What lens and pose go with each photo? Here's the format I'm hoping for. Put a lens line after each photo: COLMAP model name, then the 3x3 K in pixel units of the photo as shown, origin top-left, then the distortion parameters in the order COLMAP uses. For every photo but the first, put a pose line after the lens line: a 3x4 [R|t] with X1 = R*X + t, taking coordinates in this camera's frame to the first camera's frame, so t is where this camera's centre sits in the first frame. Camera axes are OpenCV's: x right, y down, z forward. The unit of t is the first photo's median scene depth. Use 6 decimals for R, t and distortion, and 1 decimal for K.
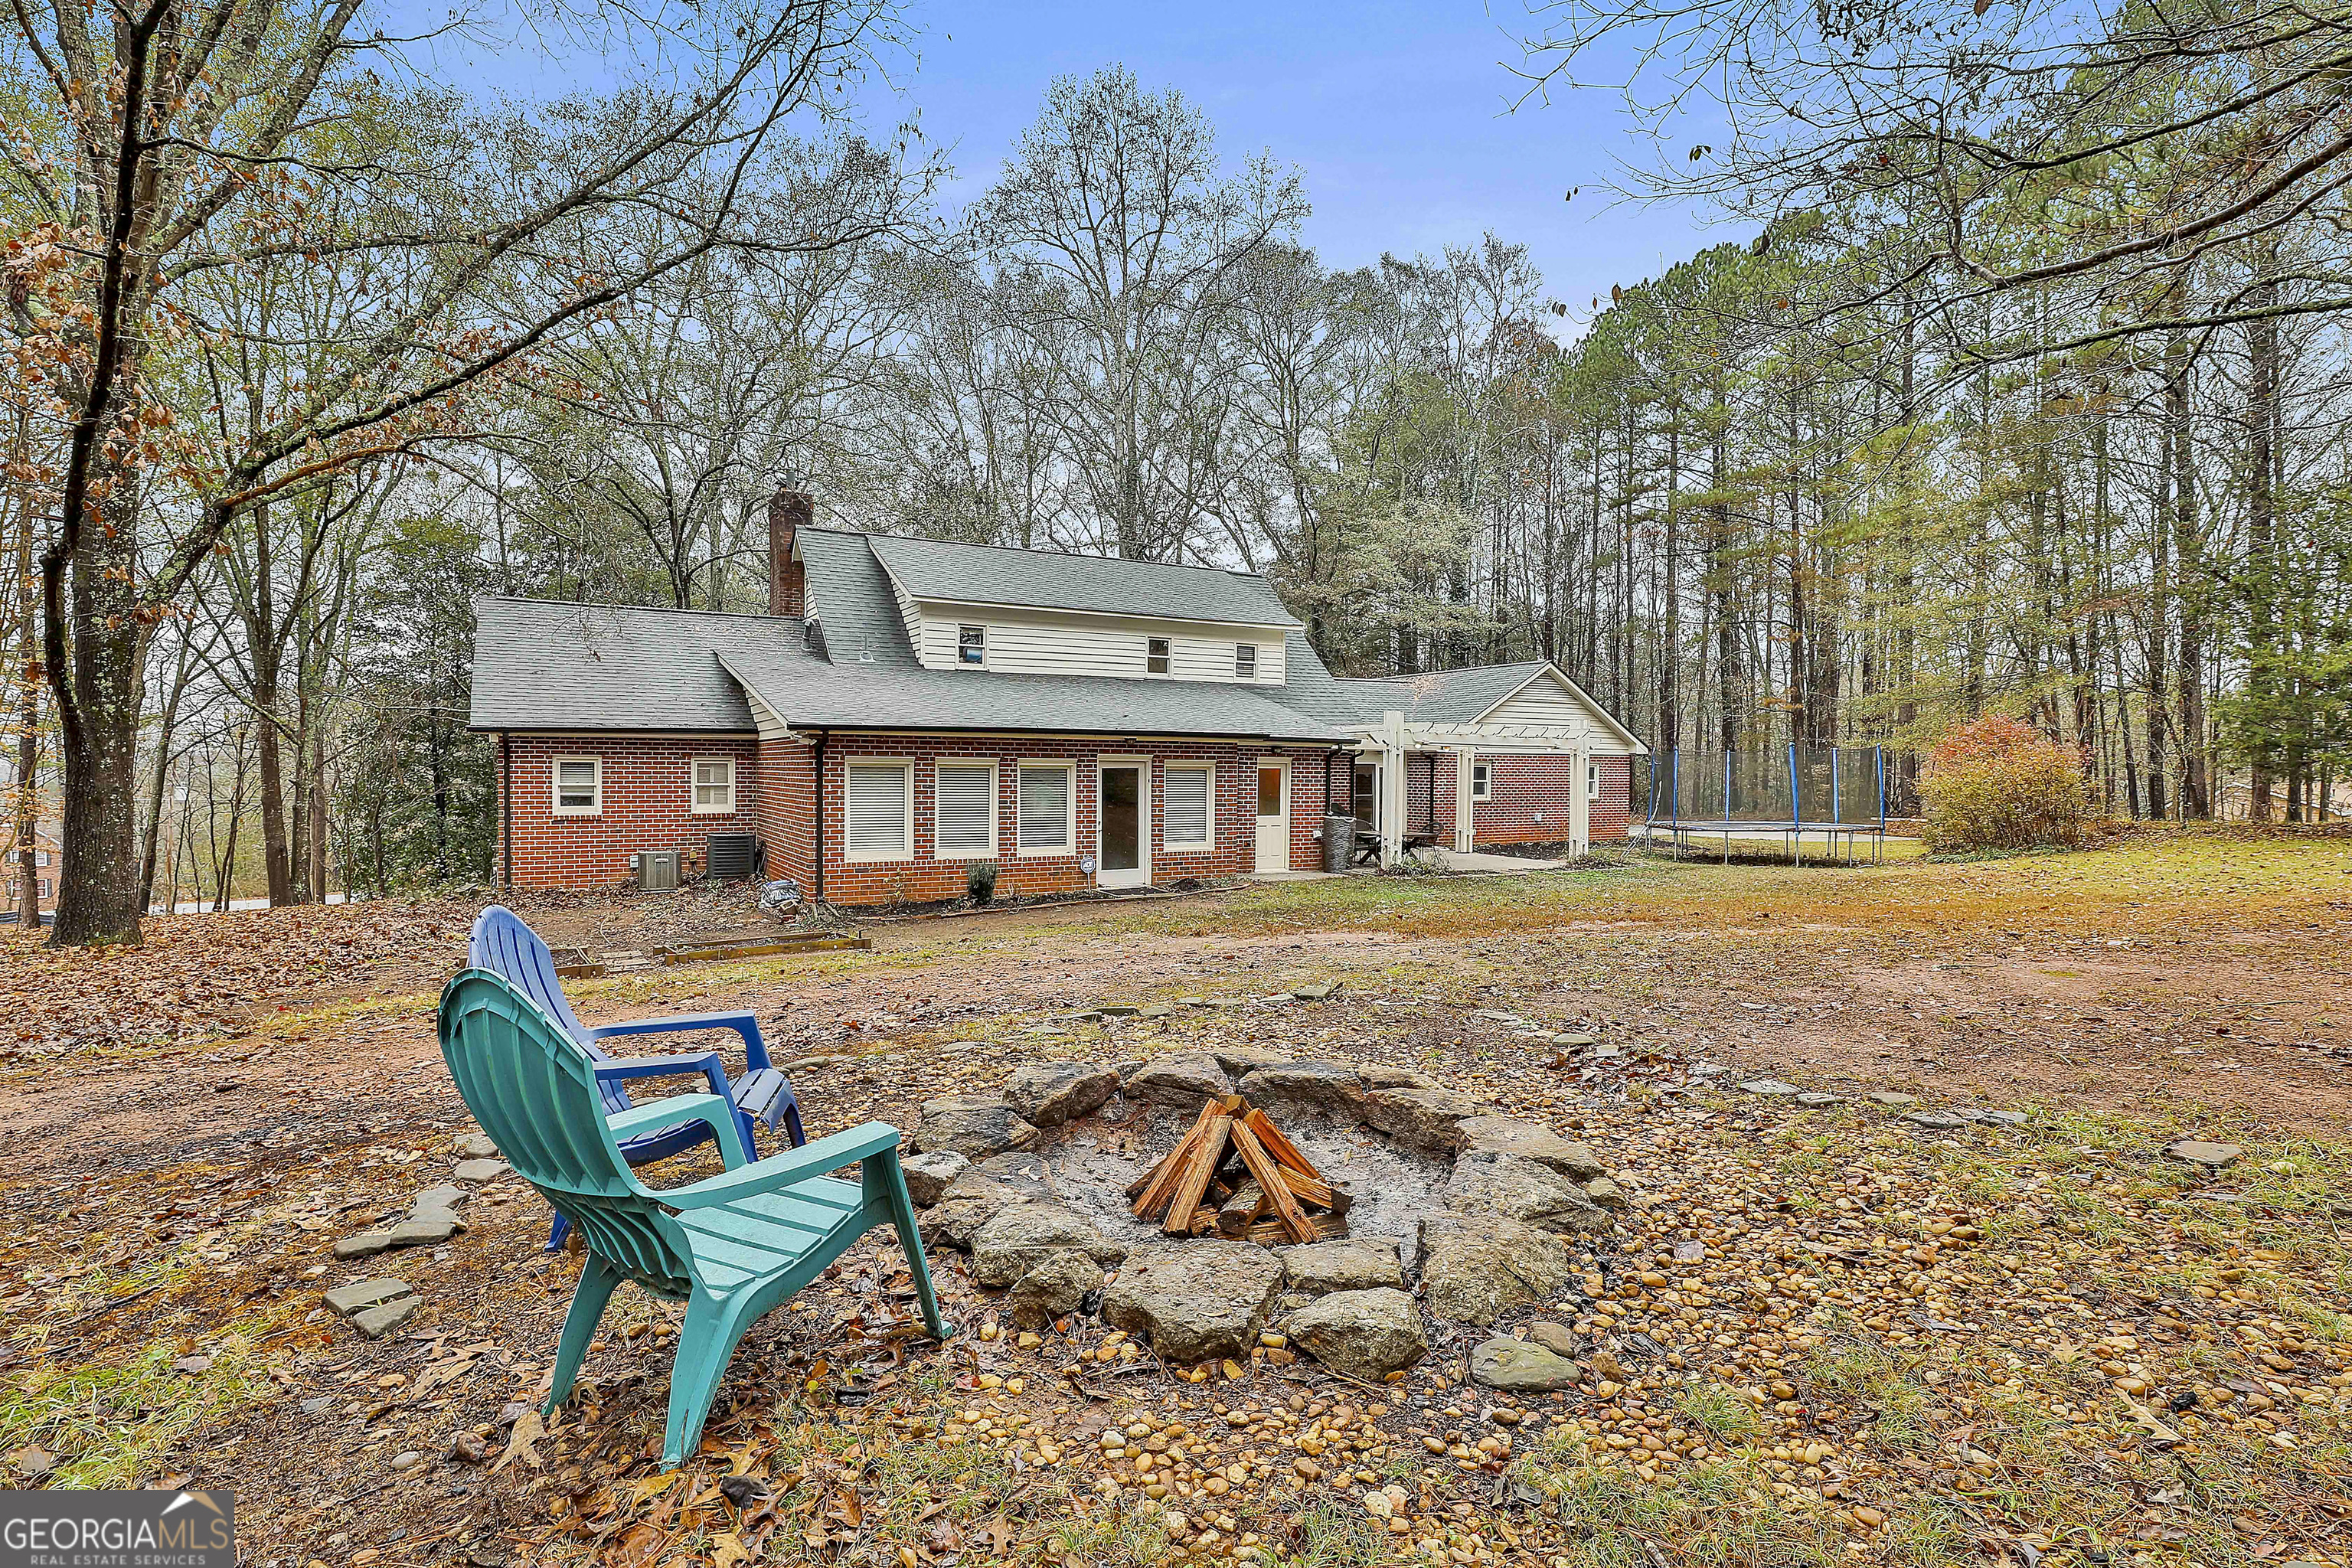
lens RADIAL K [[1145.9, 0, 1191.0], [0, 1145.9, 777.8], [0, 0, 1]] dist [-0.000353, -0.000096]
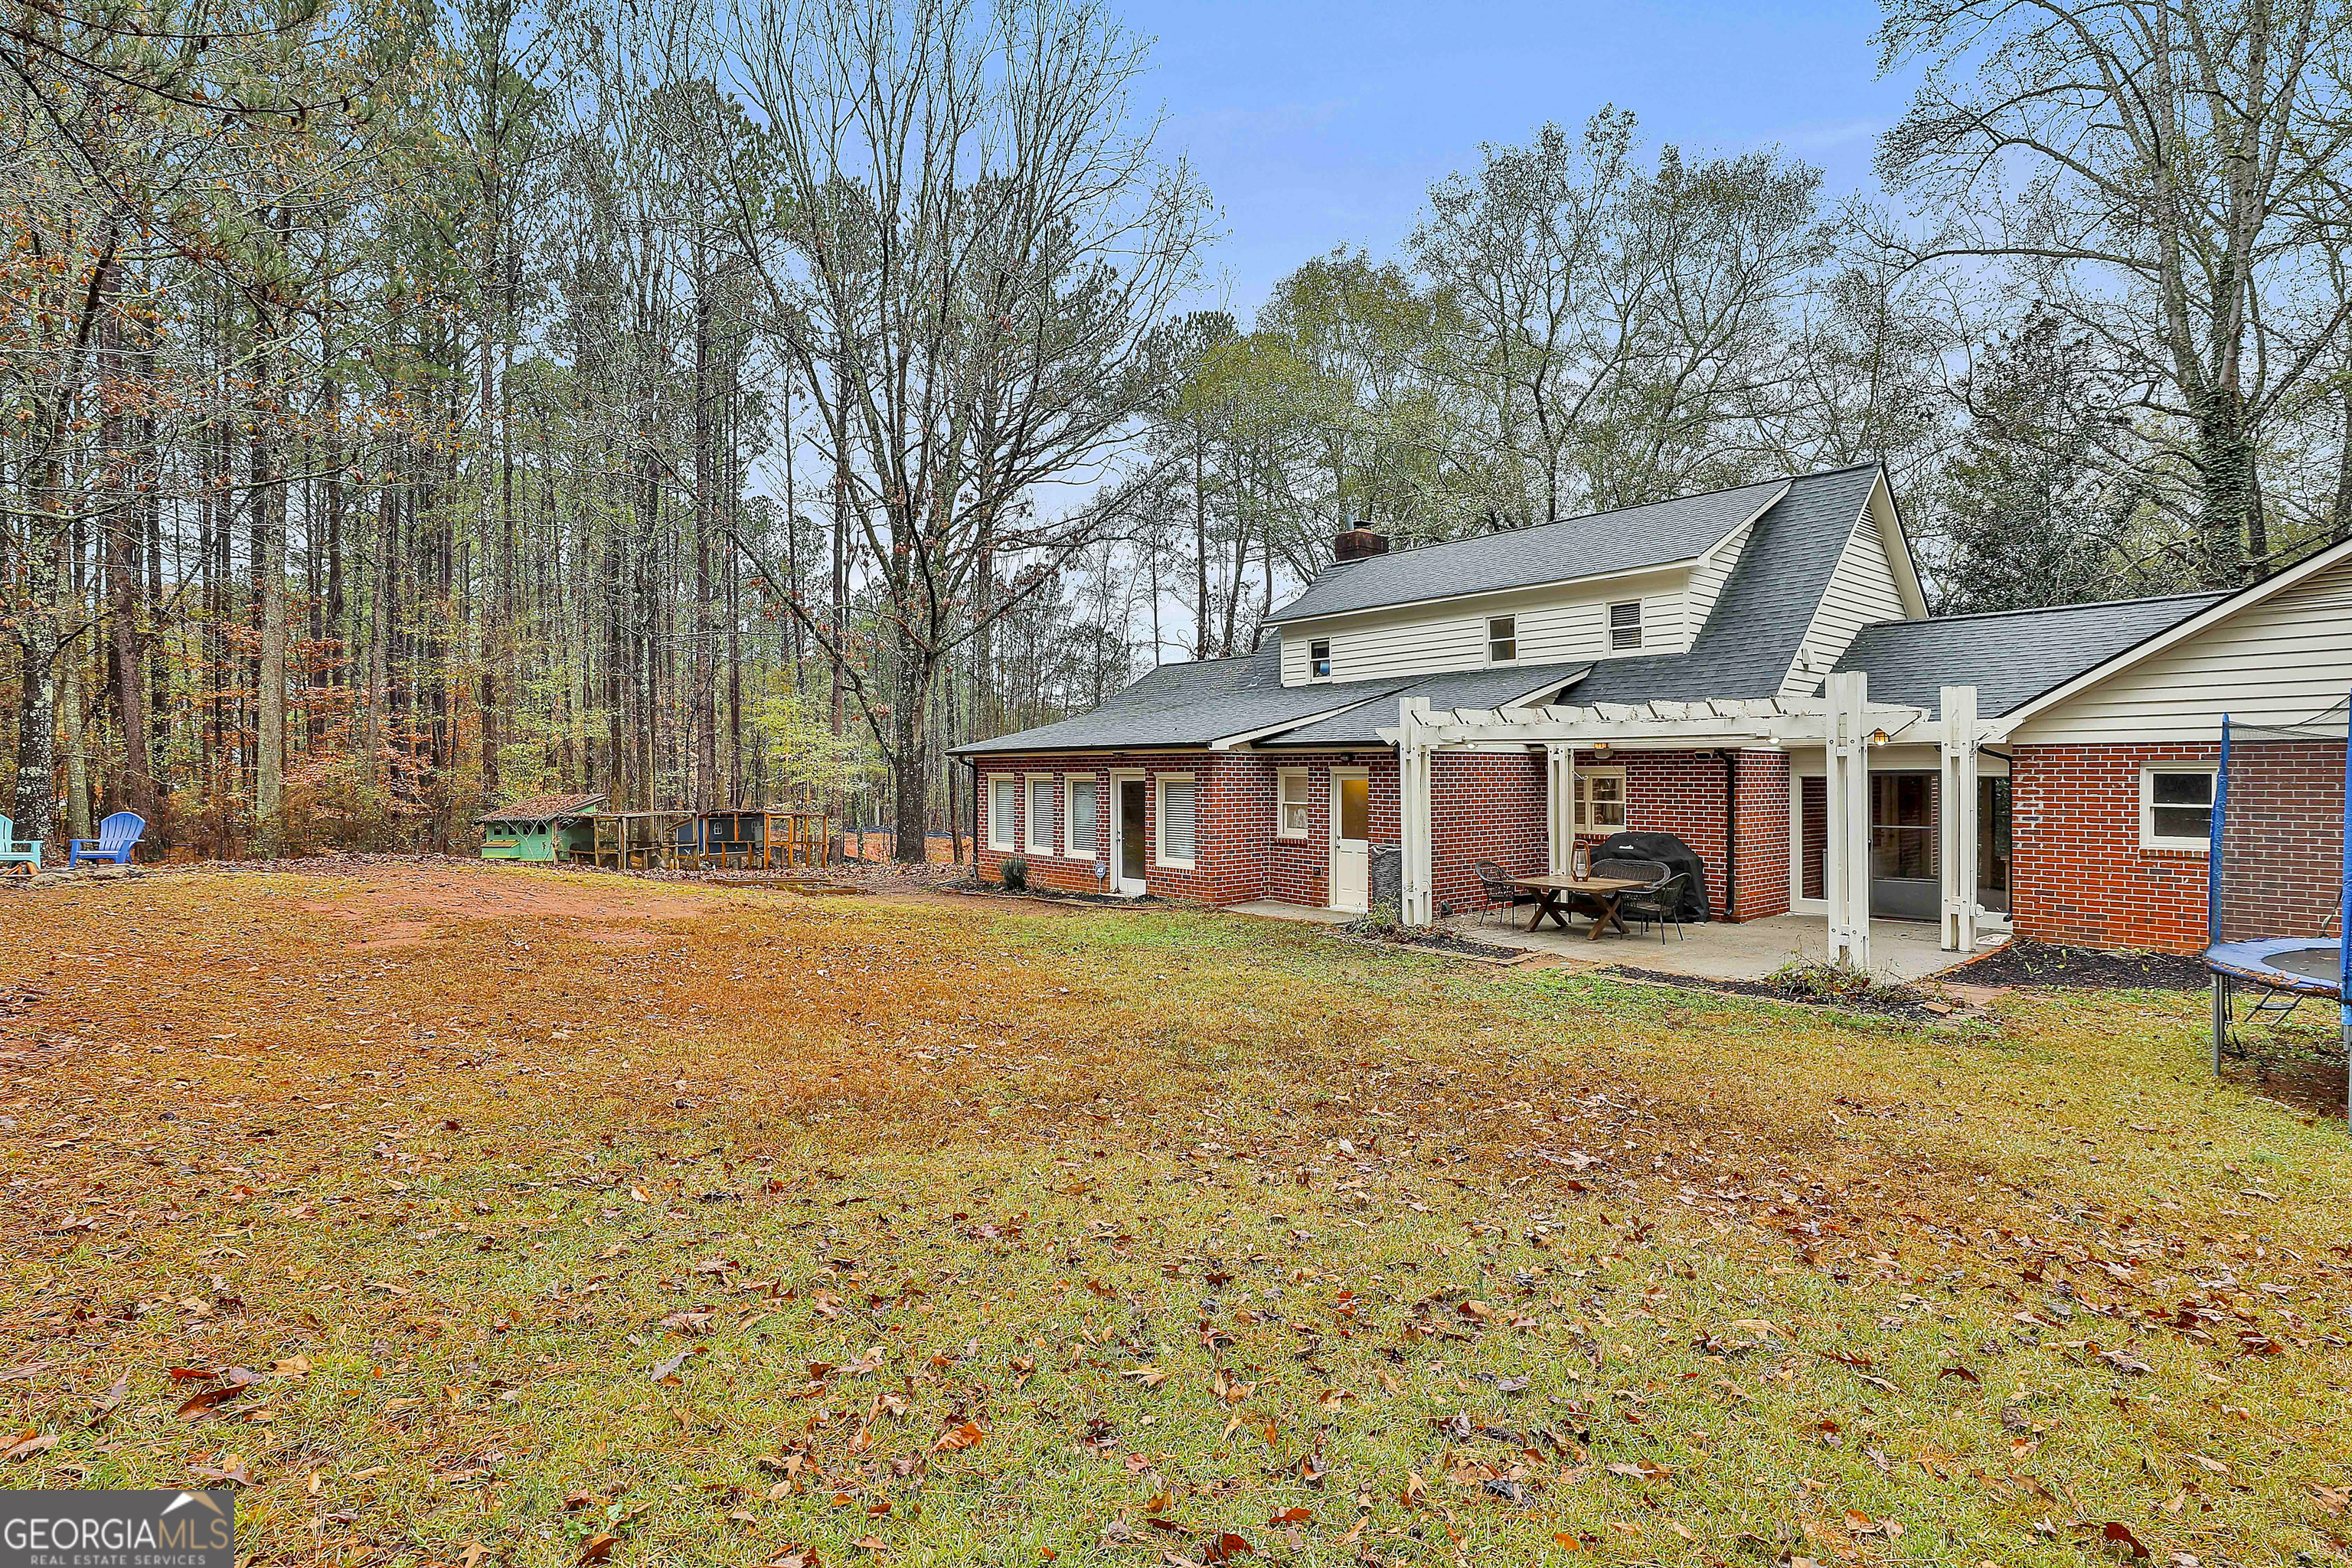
lens RADIAL K [[1145.9, 0, 1191.0], [0, 1145.9, 777.8], [0, 0, 1]] dist [-0.000353, -0.000096]
pose [[0.243741, -0.010370, -0.969785, 0.814250], [-0.004164, 0.999922, -0.011738, 0.001551], [0.969831, 0.006900, 0.243679, 0.693808]]
